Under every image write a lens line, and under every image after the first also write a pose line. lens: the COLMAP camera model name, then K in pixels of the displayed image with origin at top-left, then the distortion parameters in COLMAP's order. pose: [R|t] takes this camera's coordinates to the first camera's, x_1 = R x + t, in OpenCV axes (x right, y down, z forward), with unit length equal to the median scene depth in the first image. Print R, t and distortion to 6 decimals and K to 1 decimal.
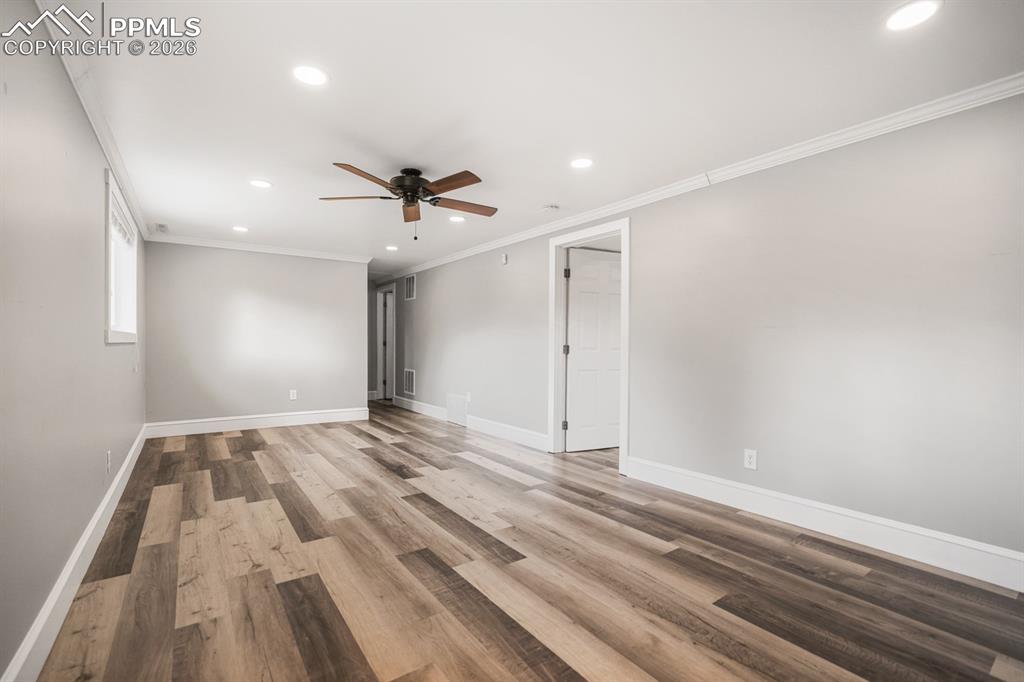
lens RADIAL K [[452.3, 0, 509.6], [0, 452.3, 353.7], [0, 0, 1]] dist [-0.001675, 0.000161]
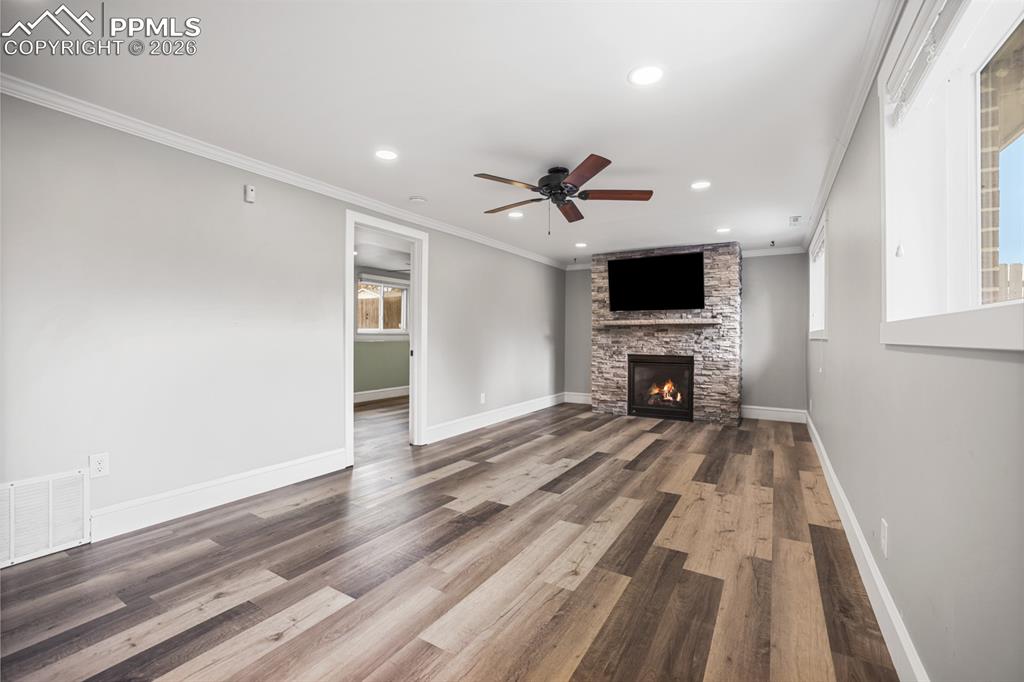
lens RADIAL K [[434.1, 0, 502.8], [0, 434.1, 336.7], [0, 0, 1]] dist [-0.027844, 0.000447]
pose [[-0.383631, -0.003112, 0.923481, -1.143129], [0.010668, 0.999913, 0.007801, -0.034544], [-0.923425, 0.012844, -0.383565, 1.589924]]
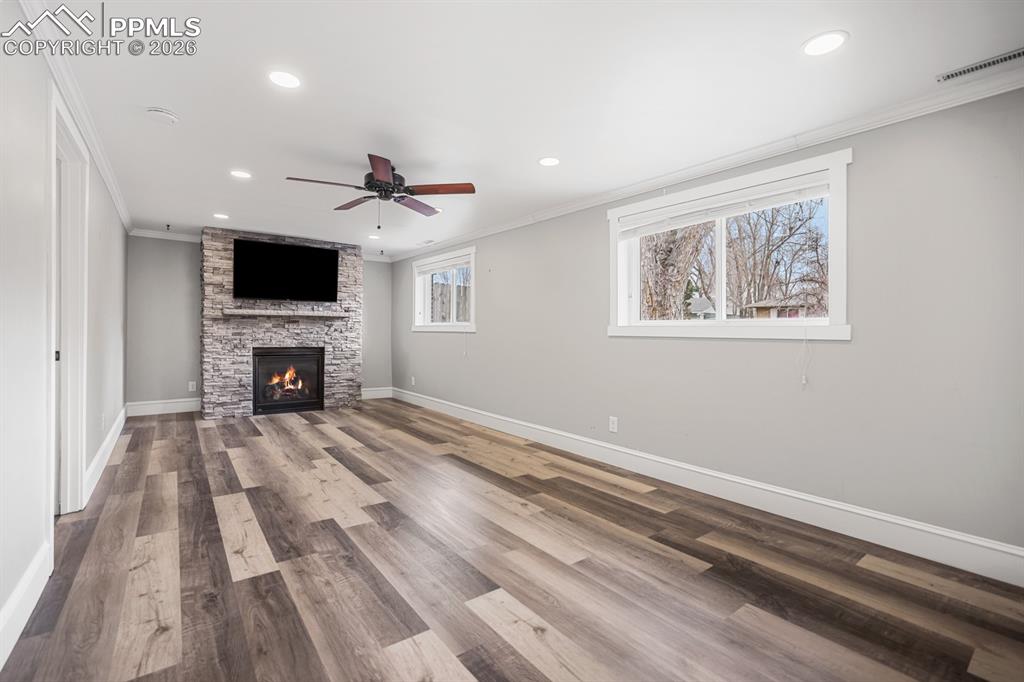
lens RADIAL K [[454.7, 0, 503.4], [0, 454.7, 333.7], [0, 0, 1]] dist [-0.026321, 0.000439]
pose [[-0.999855, -0.014686, -0.008587, -0.518568], [-0.014870, 0.999653, 0.021741, -0.045272], [0.008265, 0.021866, -0.999727, 2.185728]]
